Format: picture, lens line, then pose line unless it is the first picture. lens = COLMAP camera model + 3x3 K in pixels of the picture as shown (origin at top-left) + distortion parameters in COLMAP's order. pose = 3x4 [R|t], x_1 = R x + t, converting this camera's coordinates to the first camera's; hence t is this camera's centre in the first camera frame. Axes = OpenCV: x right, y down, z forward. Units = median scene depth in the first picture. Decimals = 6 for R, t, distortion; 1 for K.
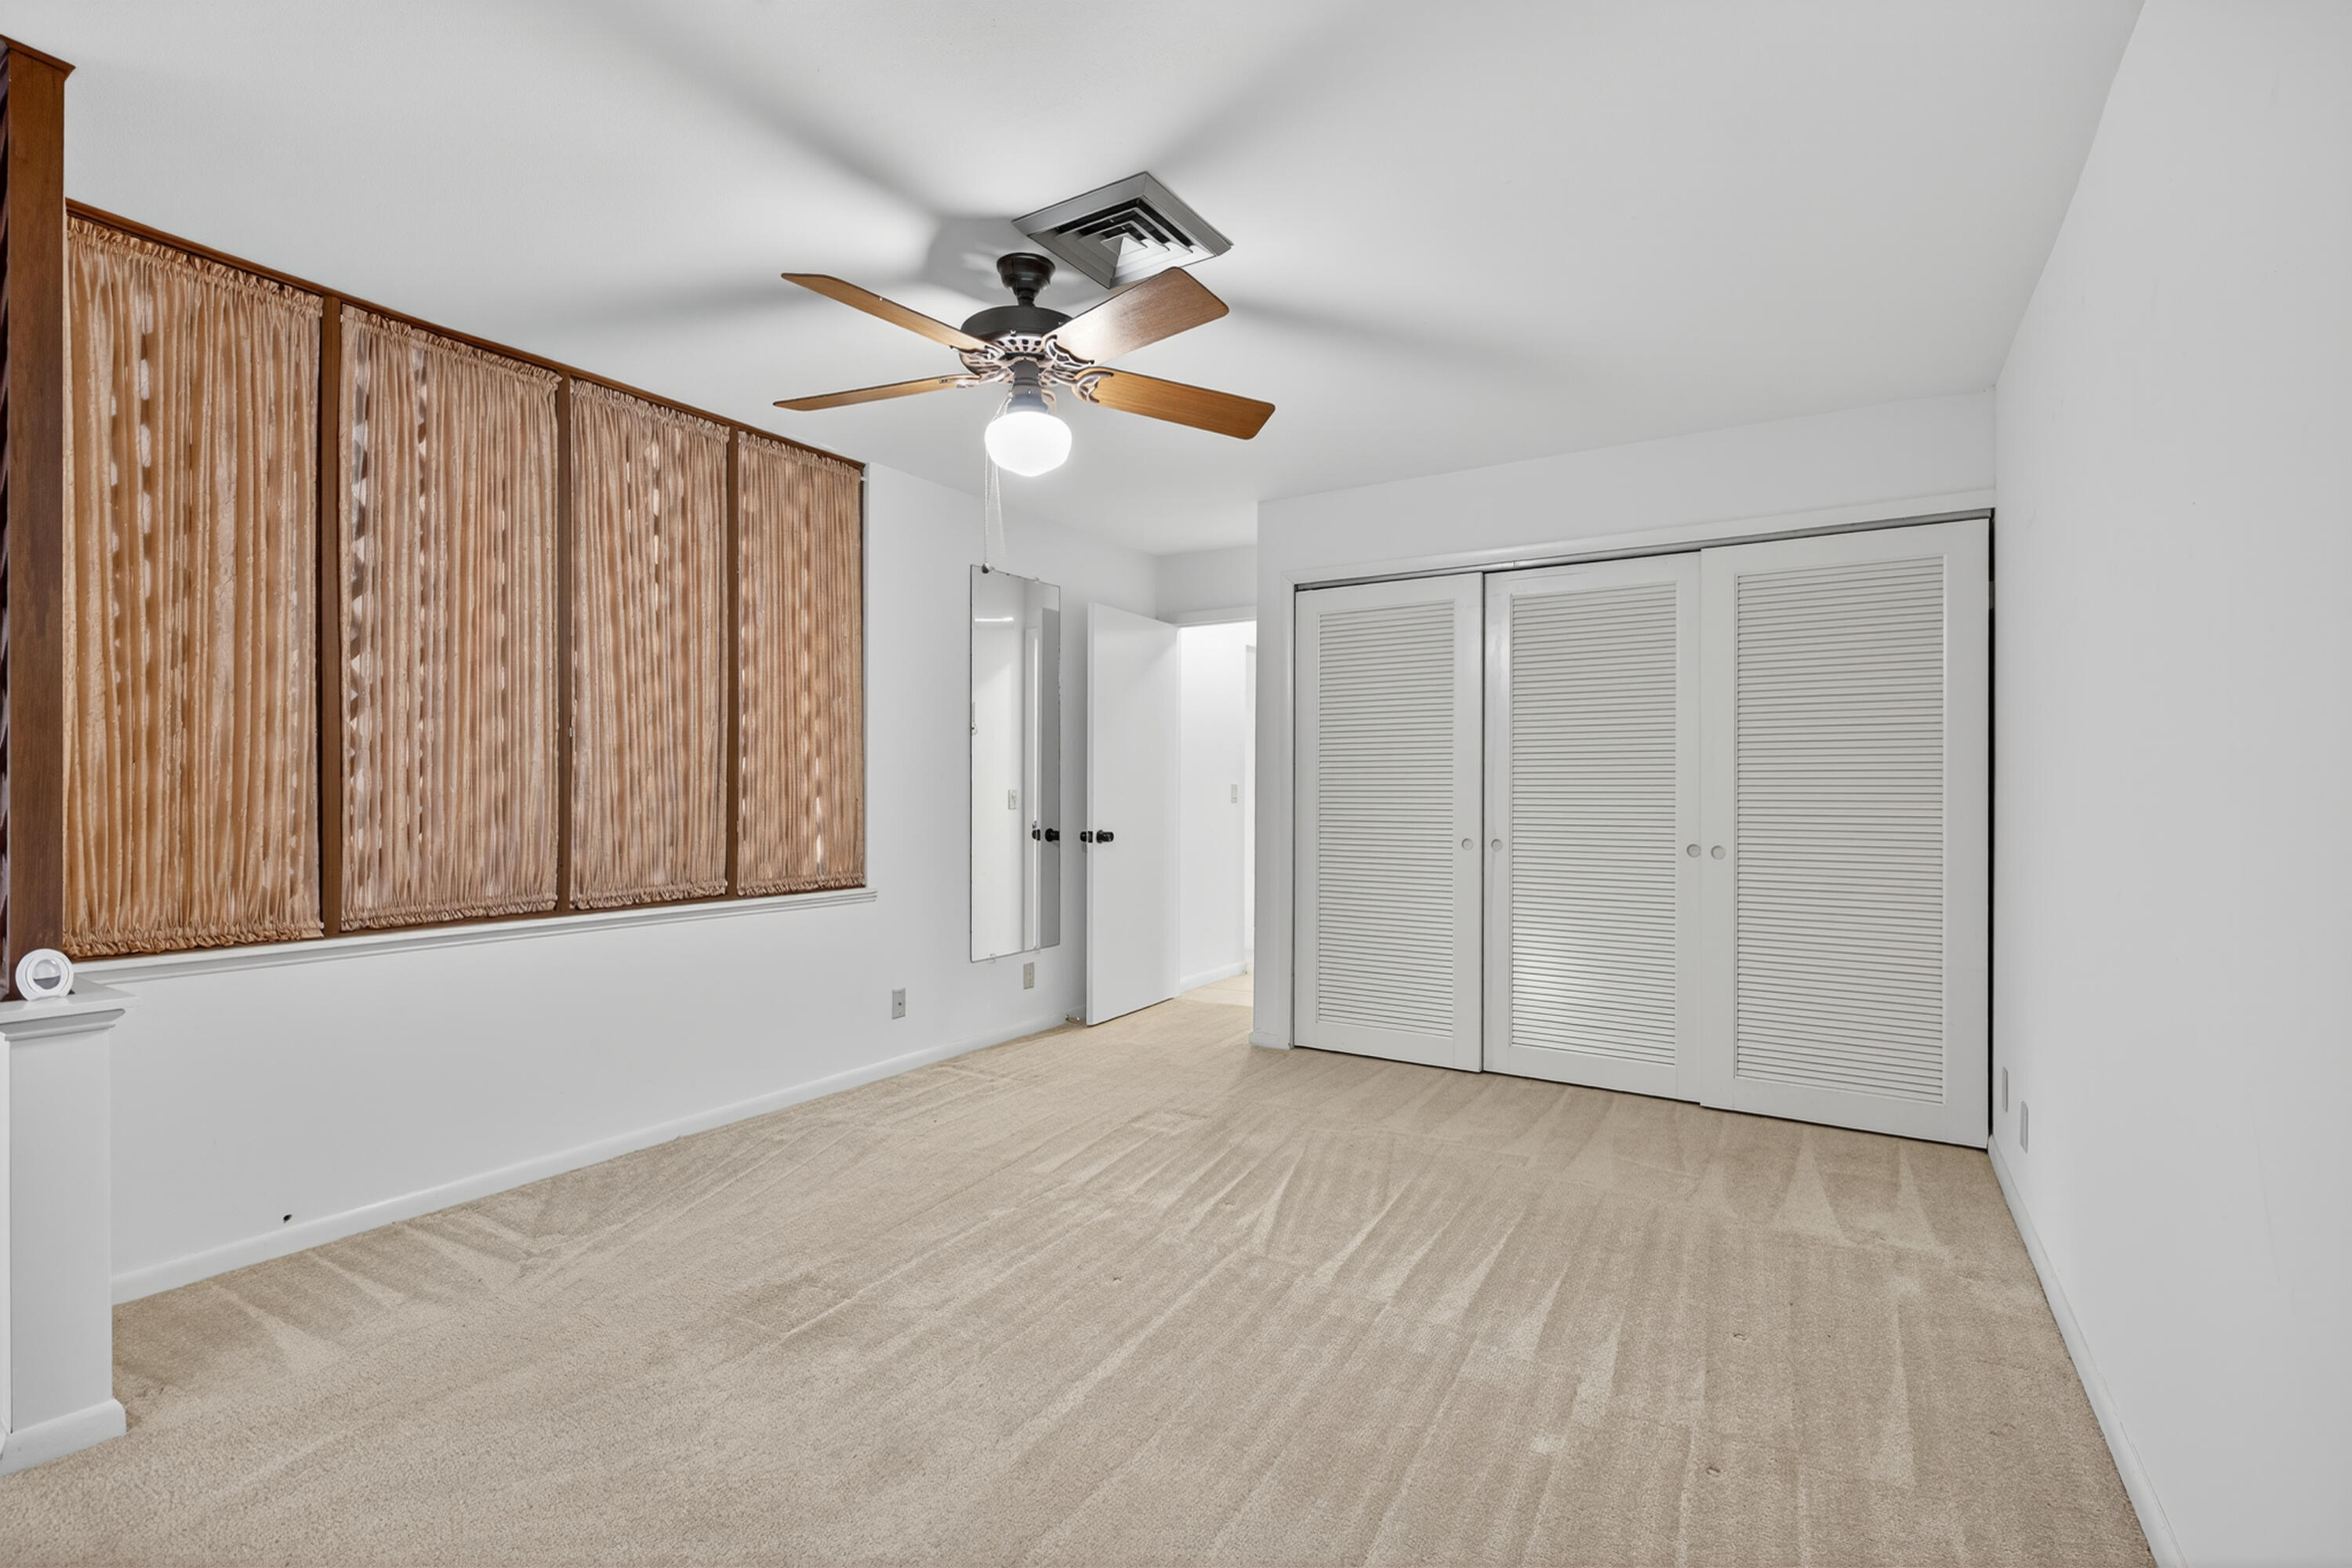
lens RADIAL K [[1039.5, 0, 1184.9], [0, 1039.5, 791.9], [0, 0, 1]] dist [-0.001819, -0.000135]
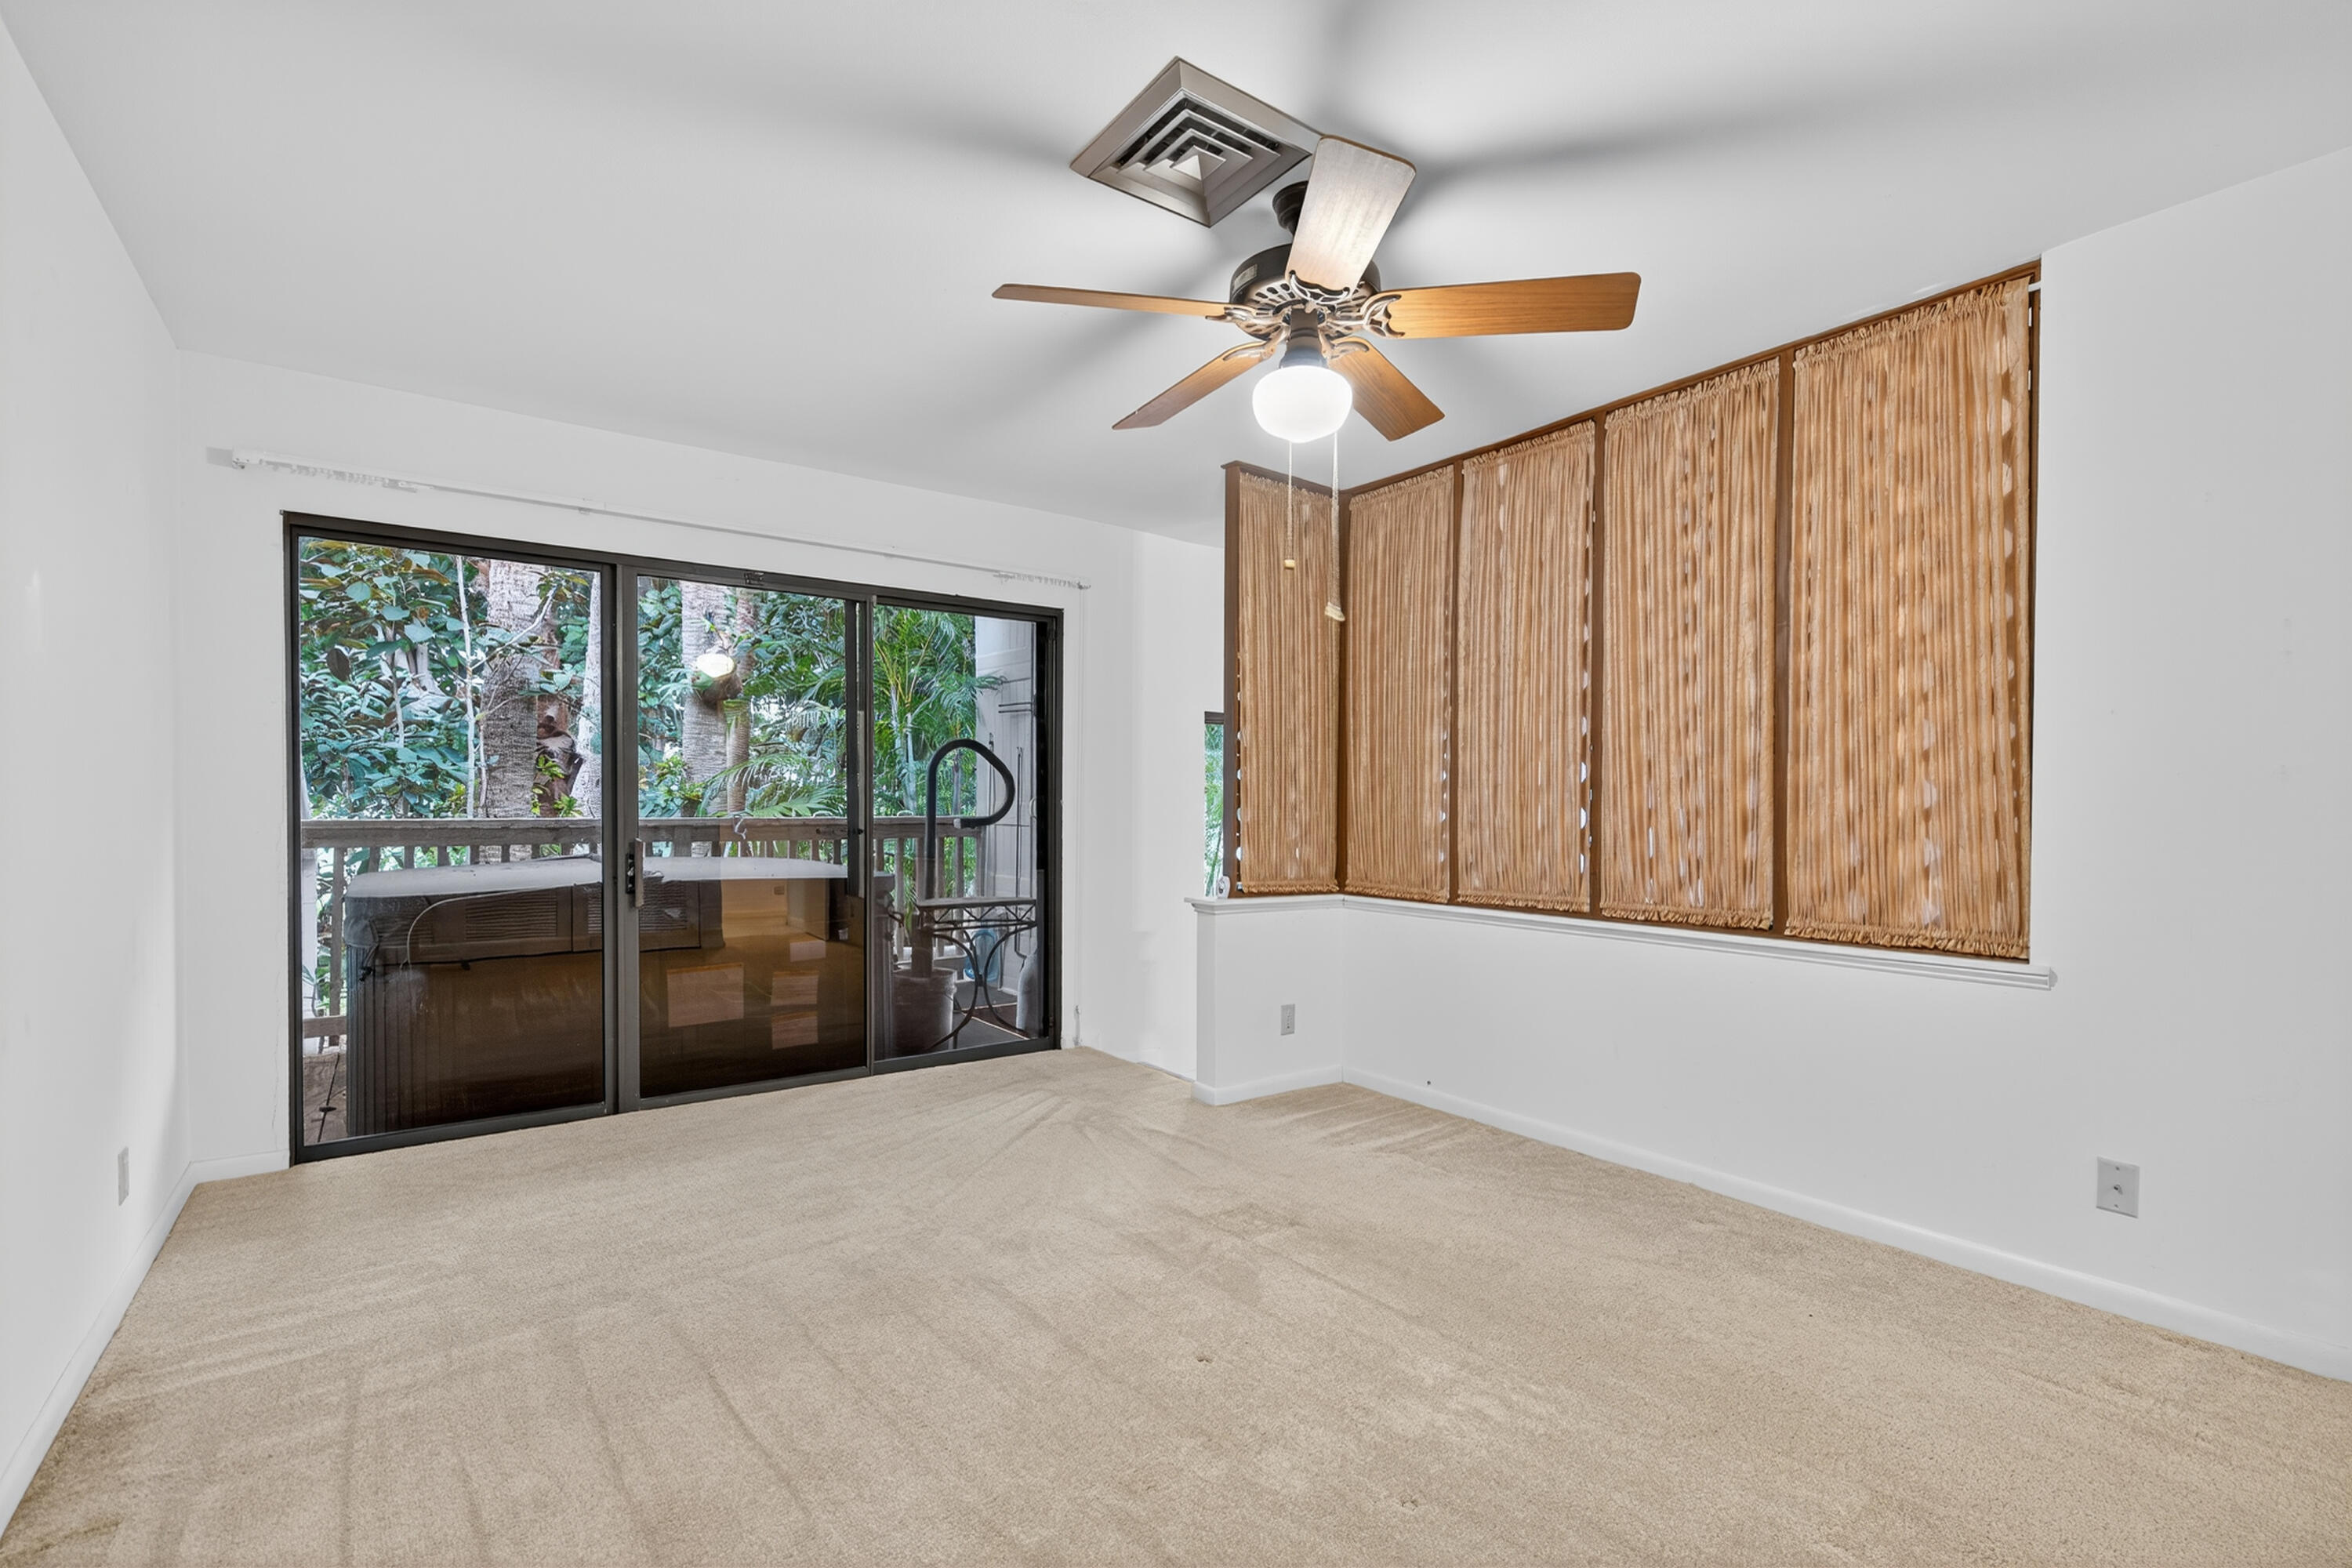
lens RADIAL K [[1039.5, 0, 1184.9], [0, 1039.5, 791.9], [0, 0, 1]] dist [-0.001819, -0.000135]
pose [[-0.357426, -0.002859, -0.933937, 0.514581], [0.004657, 0.999977, -0.004843, -0.008440], [0.933930, -0.006080, -0.357405, 0.900021]]
